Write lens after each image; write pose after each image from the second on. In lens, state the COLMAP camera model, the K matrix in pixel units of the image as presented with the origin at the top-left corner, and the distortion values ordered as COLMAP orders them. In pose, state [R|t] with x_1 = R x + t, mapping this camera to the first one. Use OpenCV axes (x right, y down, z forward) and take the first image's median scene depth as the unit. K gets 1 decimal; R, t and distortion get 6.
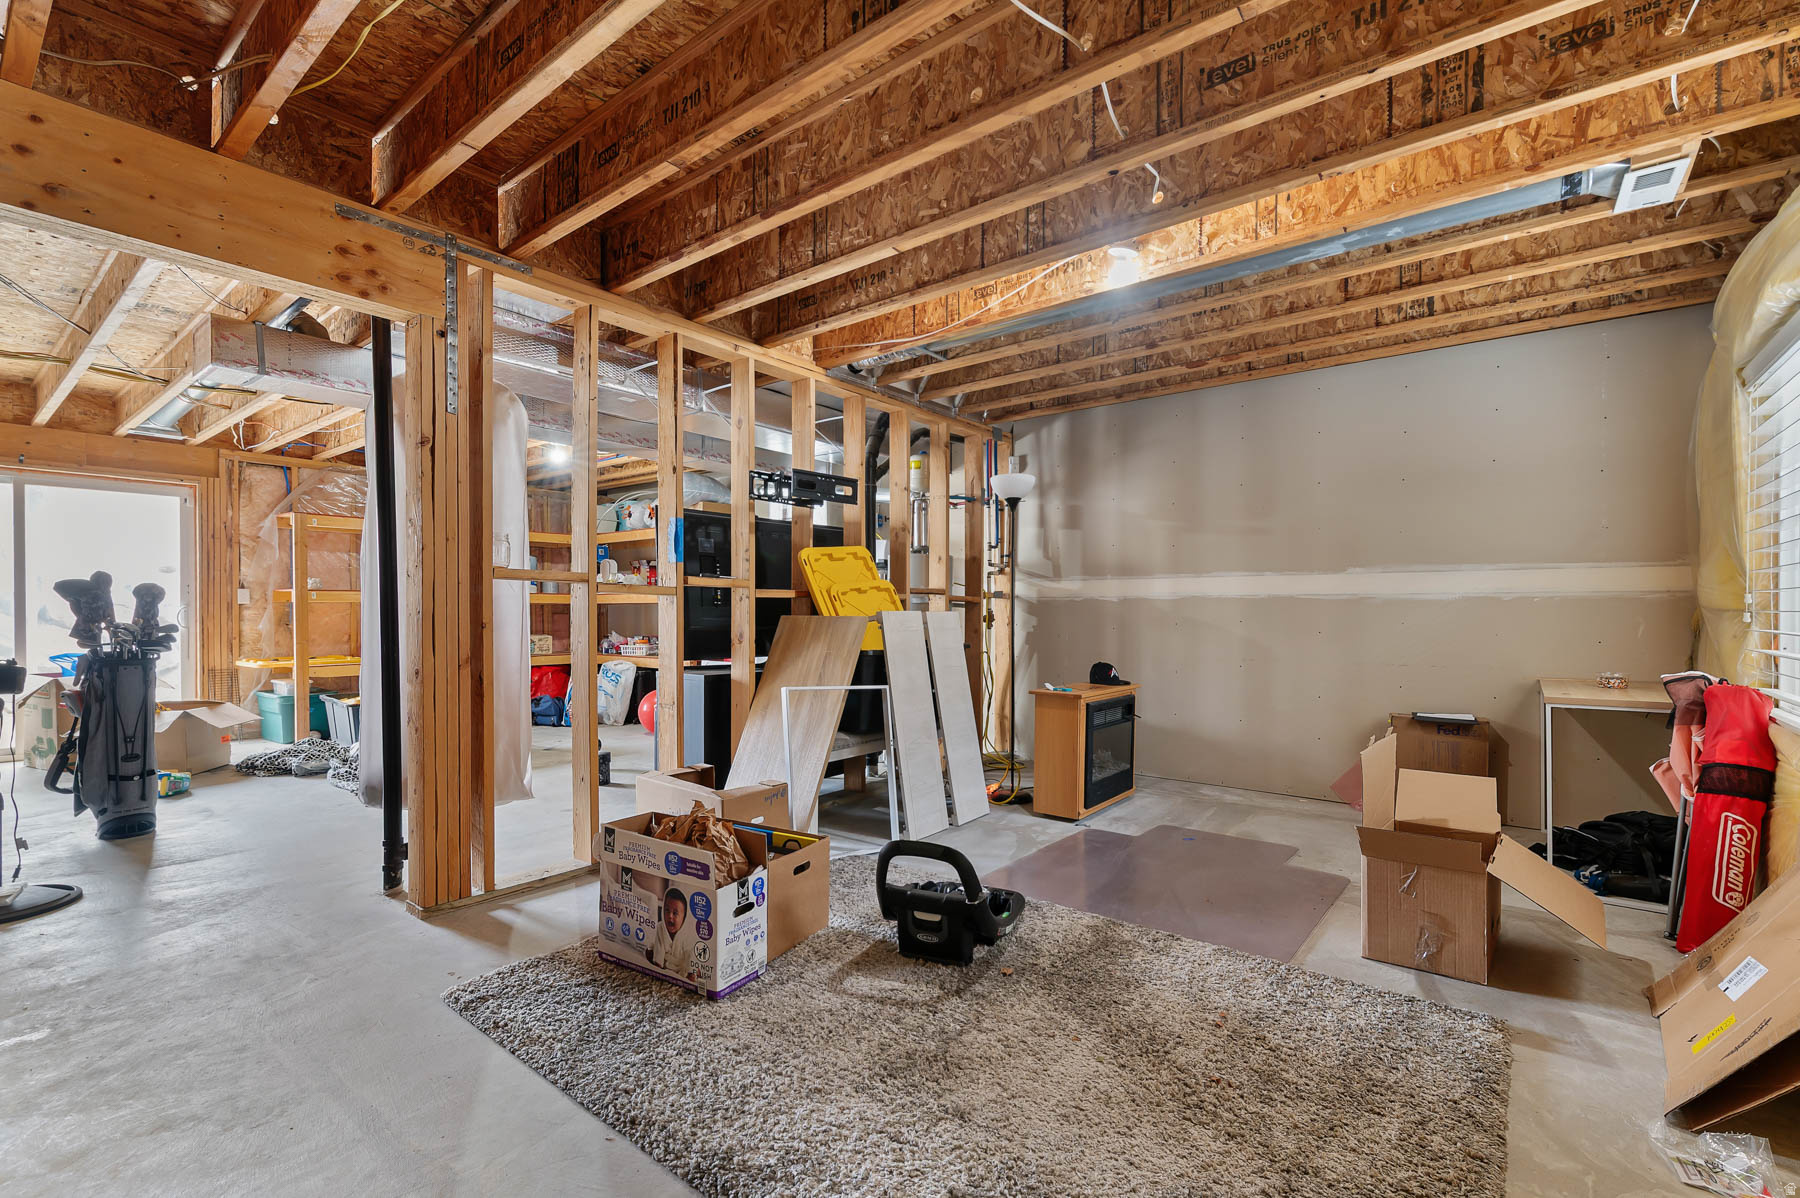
lens RADIAL K [[780.4, 0, 904.5], [0, 780.4, 620.0], [0, 0, 1]] dist [0.000026, 0.000421]
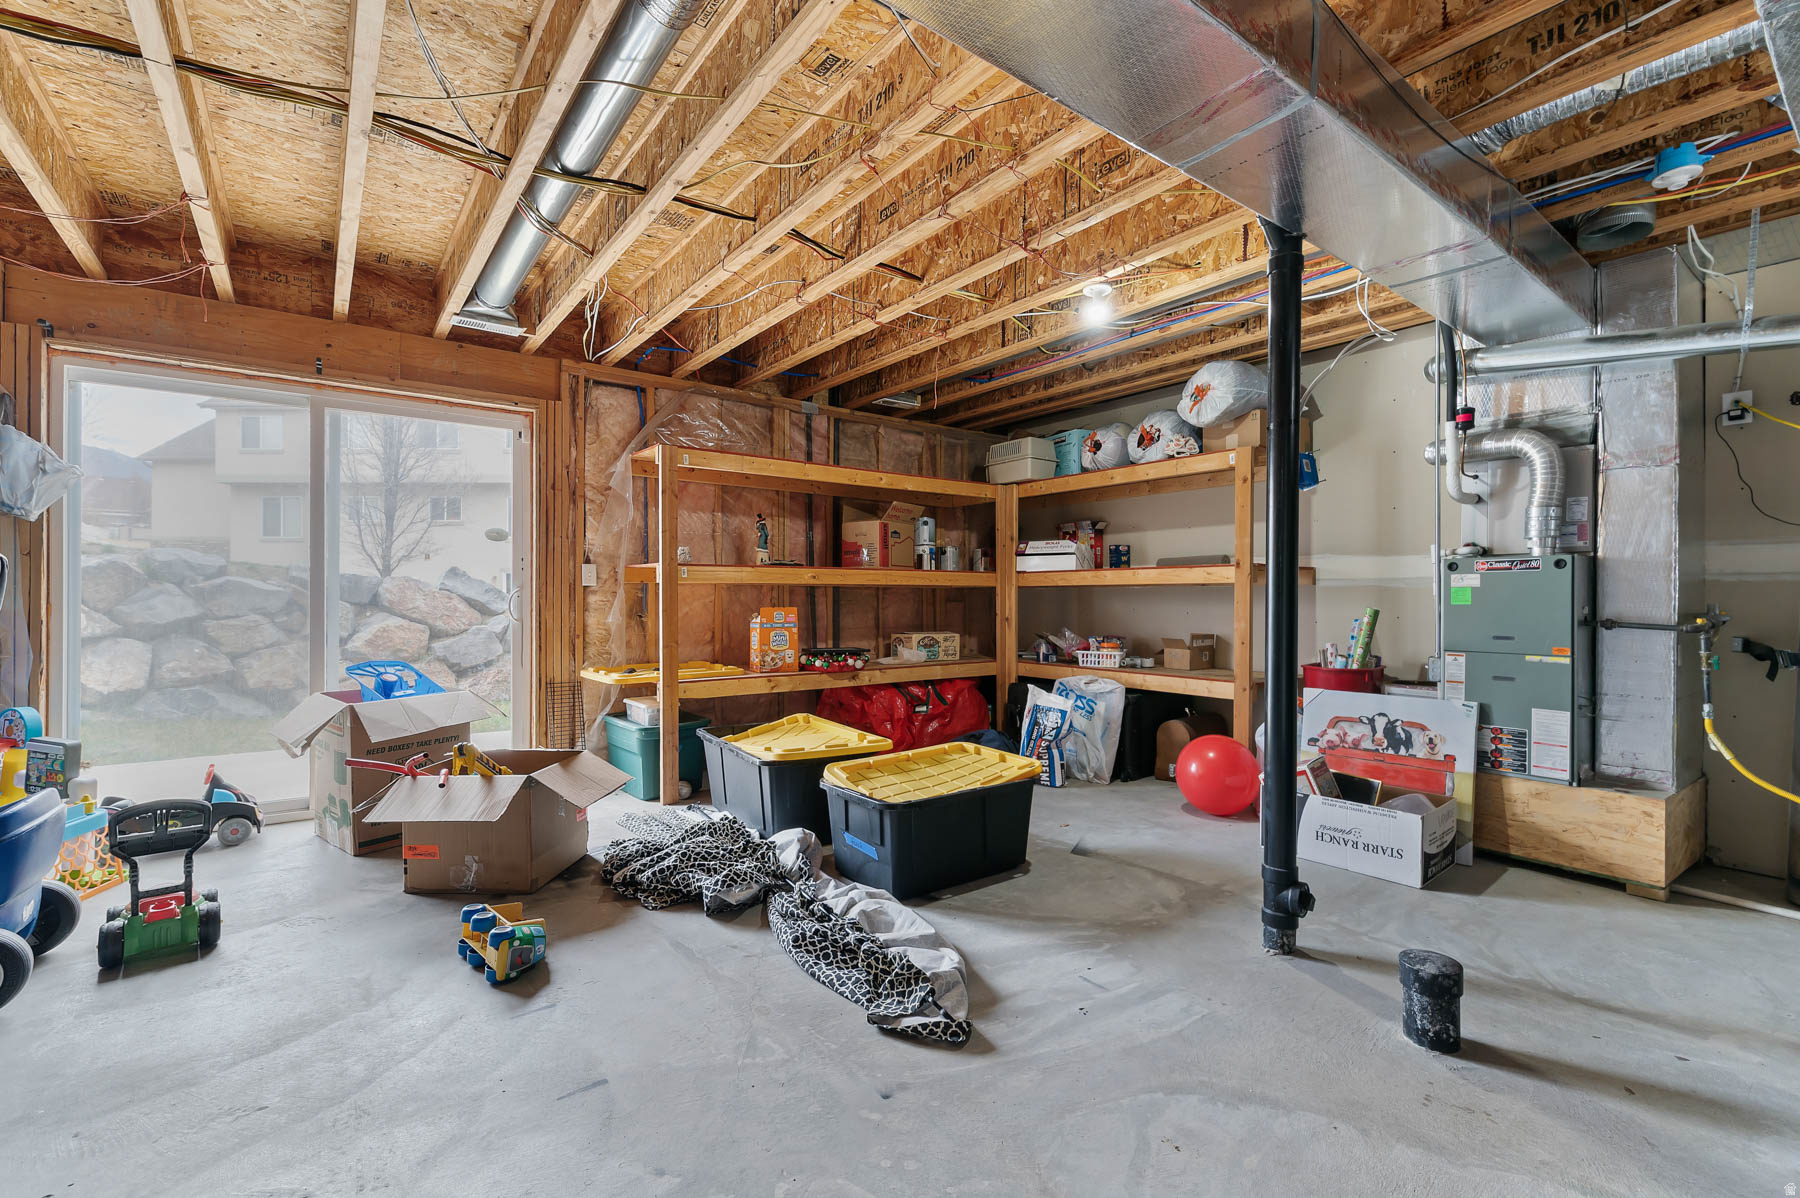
lens RADIAL K [[774.0, 0, 907.6], [0, 774.0, 605.0], [0, 0, 1]] dist [0.001005, 0.000212]
pose [[0.967248, 0.003630, -0.253809, -0.407991], [-0.004713, 0.999982, -0.003658, -0.002862], [0.253791, 0.004734, 0.967247, 0.418540]]
